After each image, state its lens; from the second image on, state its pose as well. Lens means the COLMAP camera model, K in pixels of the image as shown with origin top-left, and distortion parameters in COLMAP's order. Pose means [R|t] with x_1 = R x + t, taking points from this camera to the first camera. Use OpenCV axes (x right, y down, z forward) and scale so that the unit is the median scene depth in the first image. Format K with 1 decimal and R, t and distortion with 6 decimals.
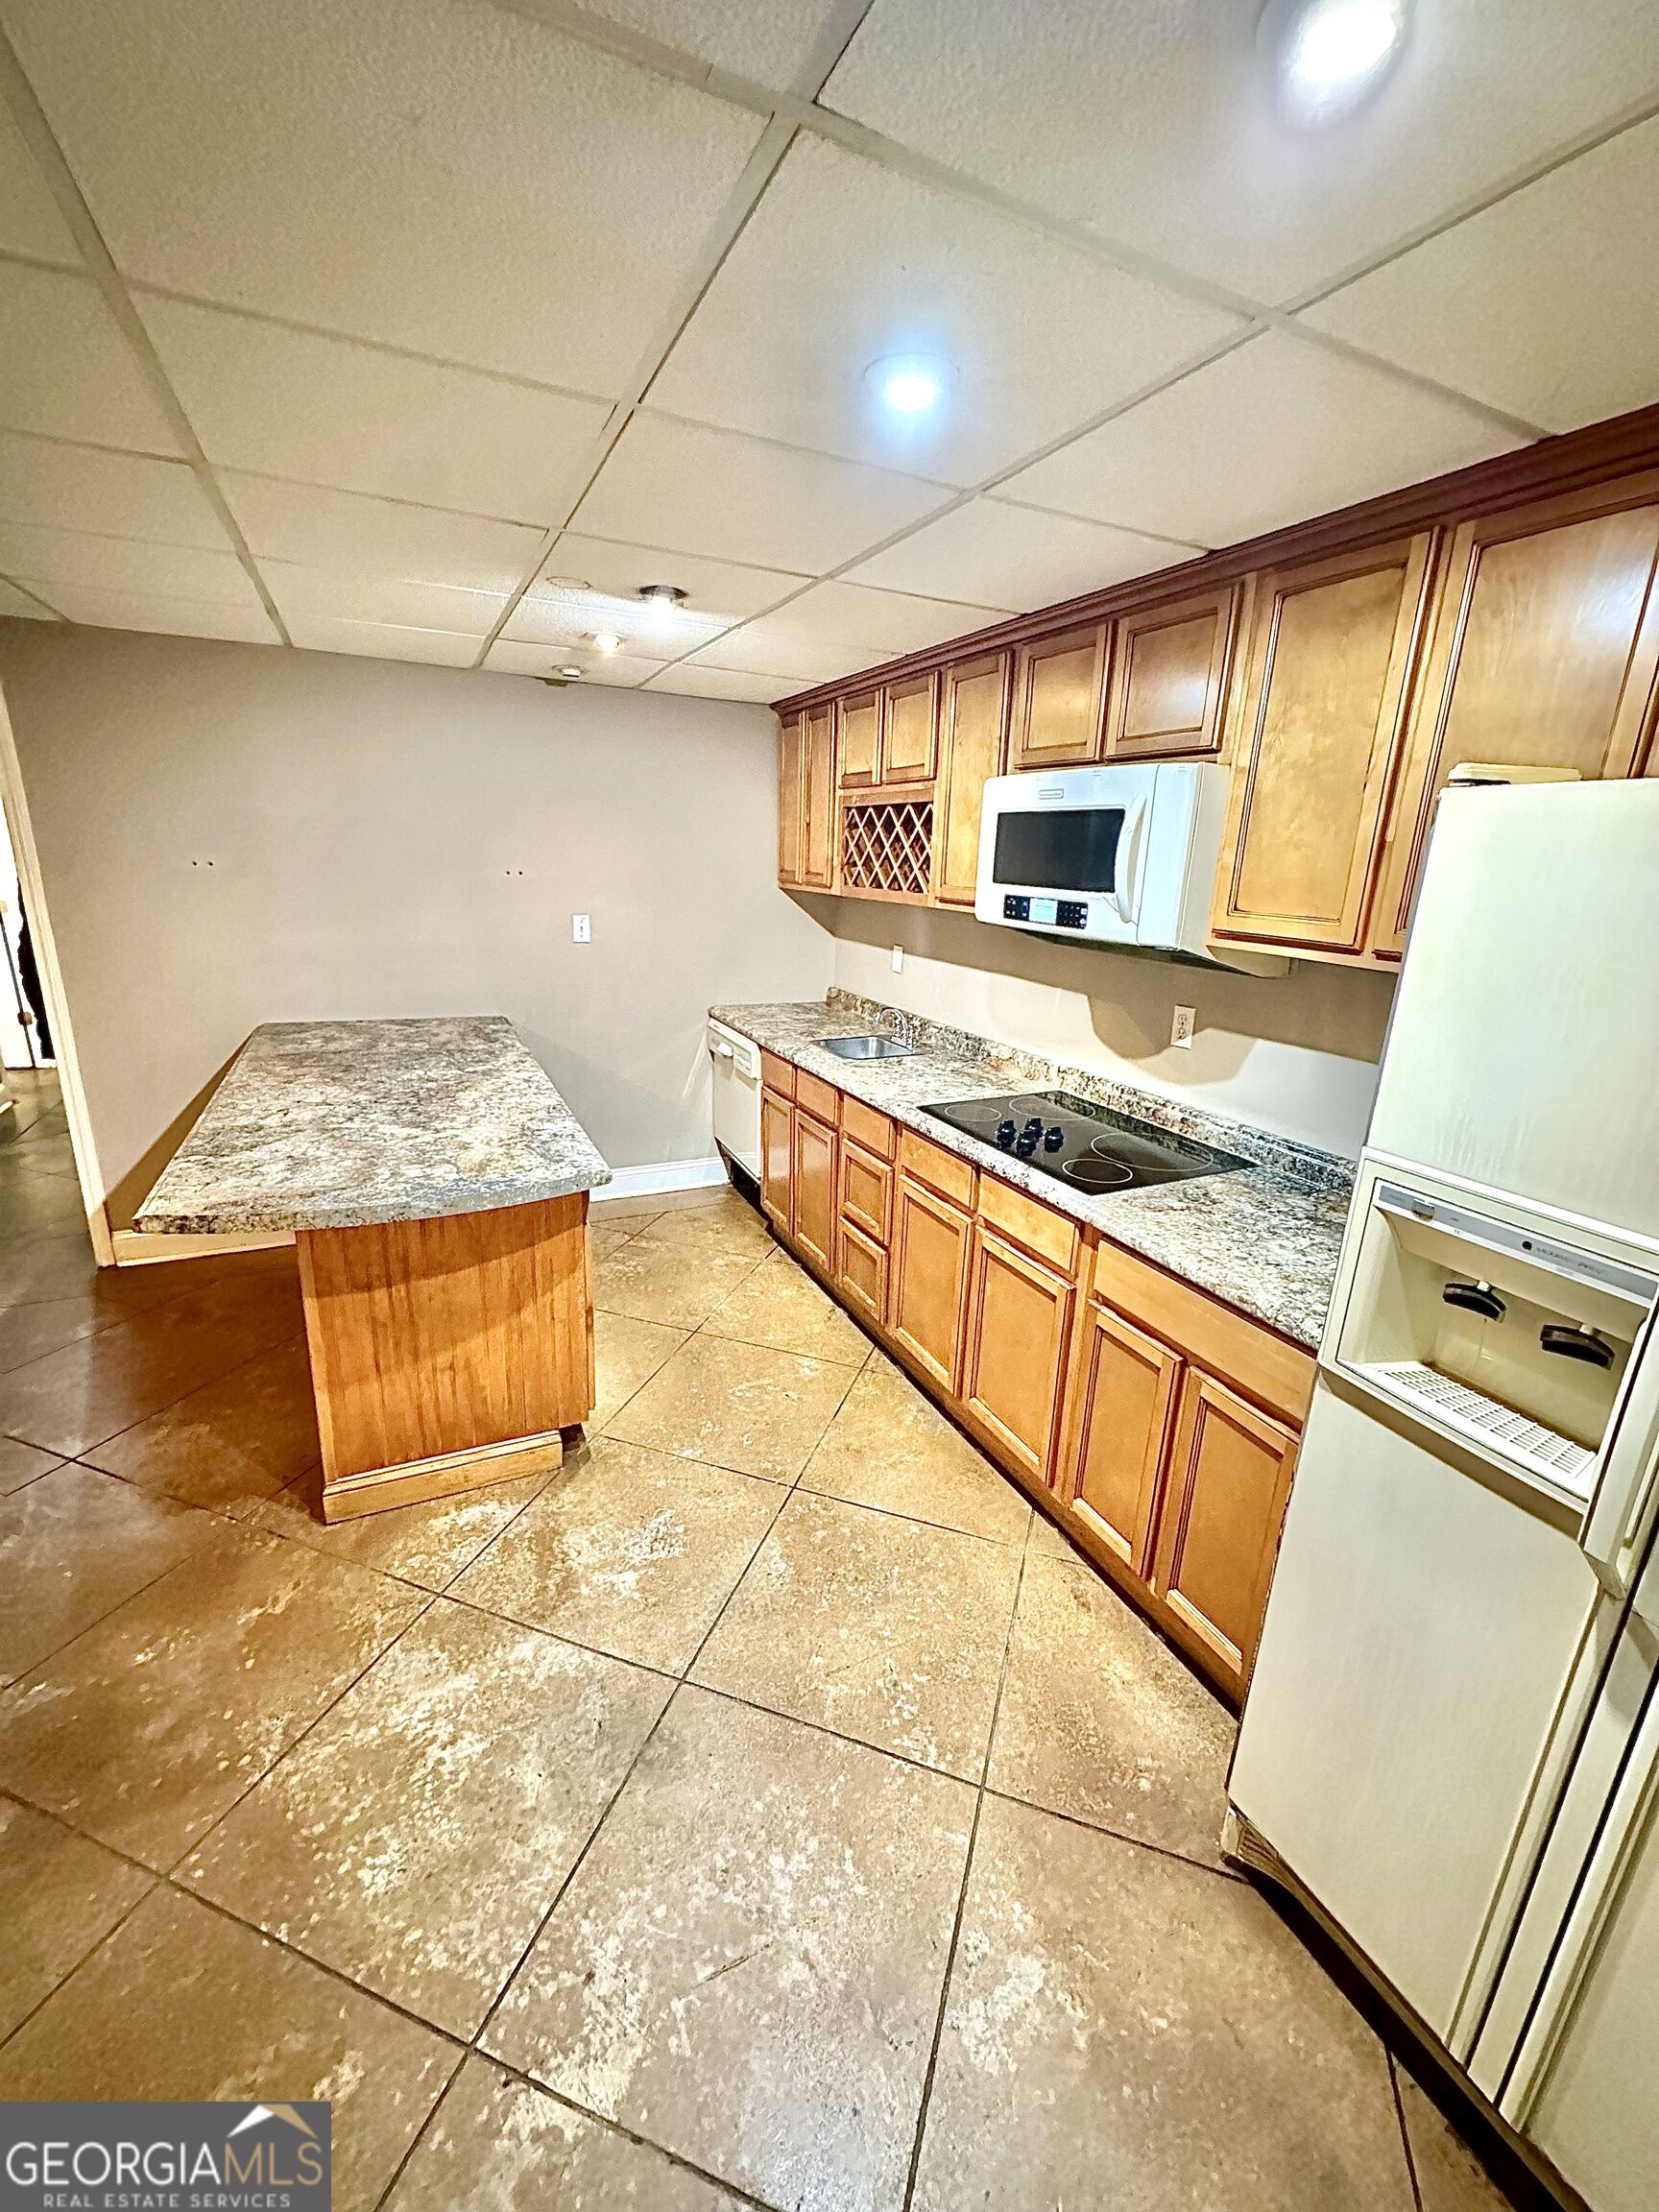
lens RADIAL K [[886.1, 0, 830.5], [0, 886.1, 1105.7], [0, 0, 1]] dist [0.000844, 0.000012]
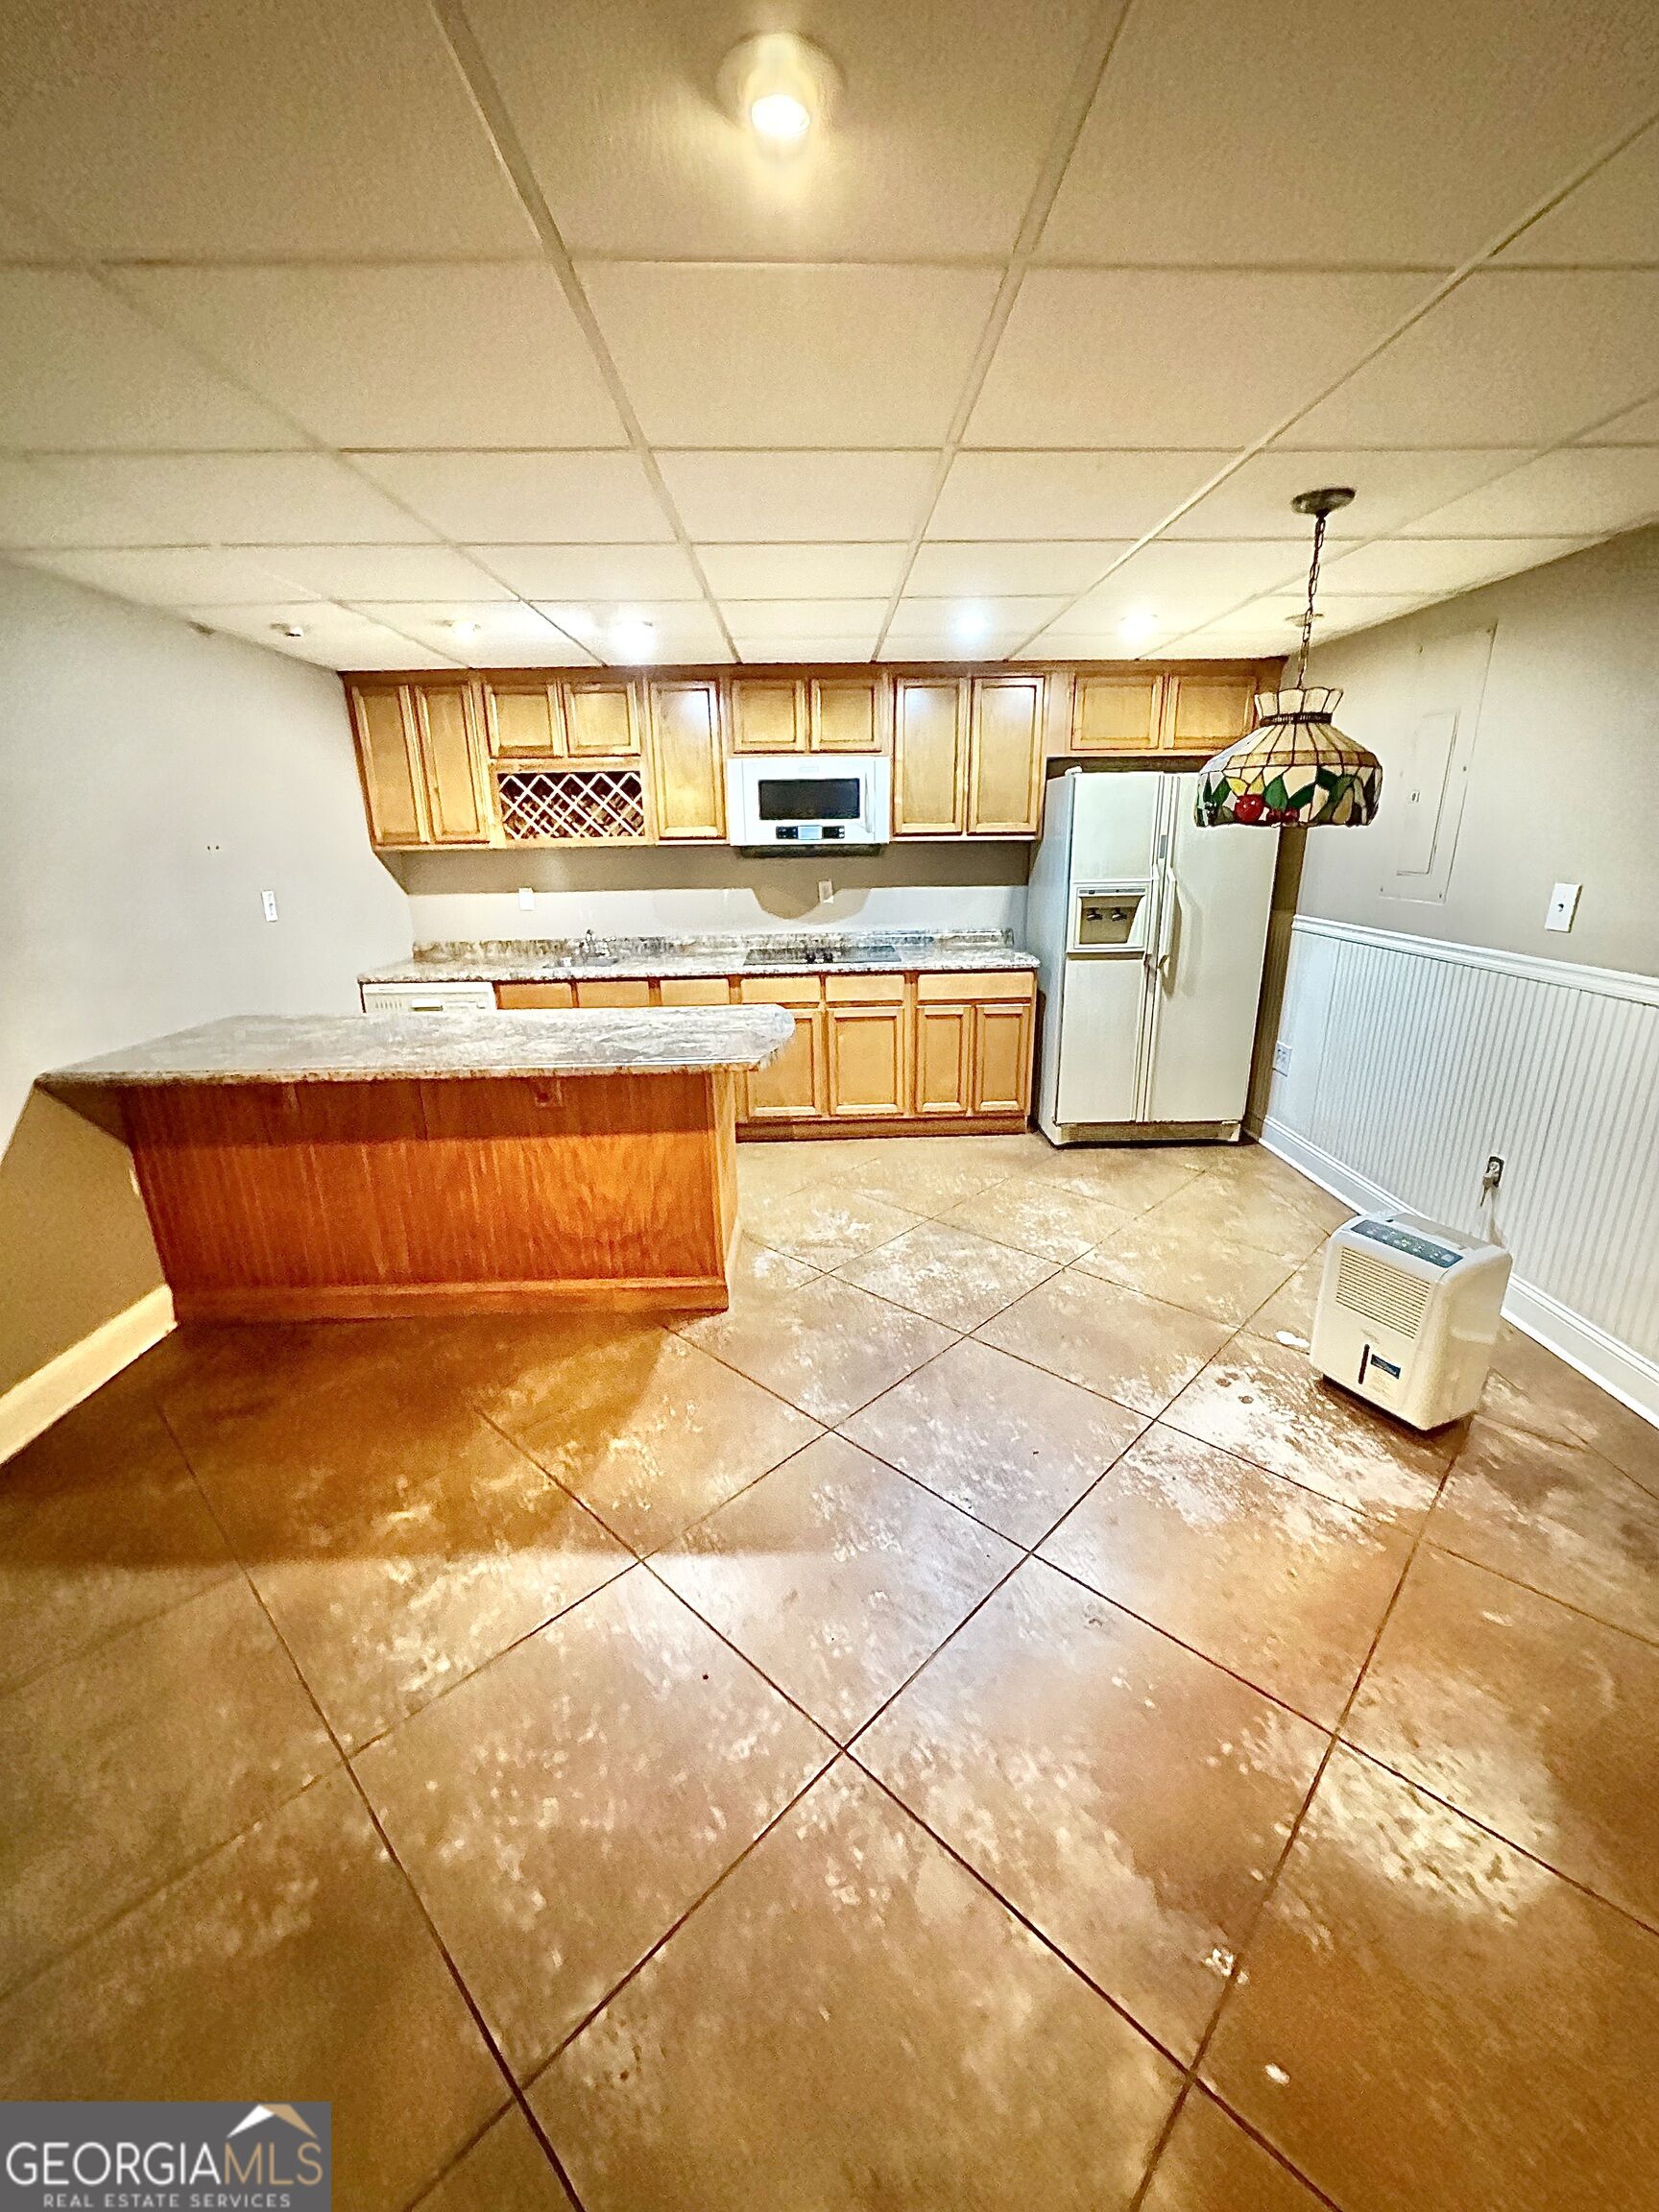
lens RADIAL K [[886.1, 0, 829.8], [0, 886.1, 1100.0], [0, 0, 1]] dist [0.000844, 0.000012]
pose [[0.420505, -0.306923, 0.853799, -1.311789], [0.283251, 0.938419, 0.197838, -0.042444], [-0.861942, 0.158647, 0.481546, 0.135343]]
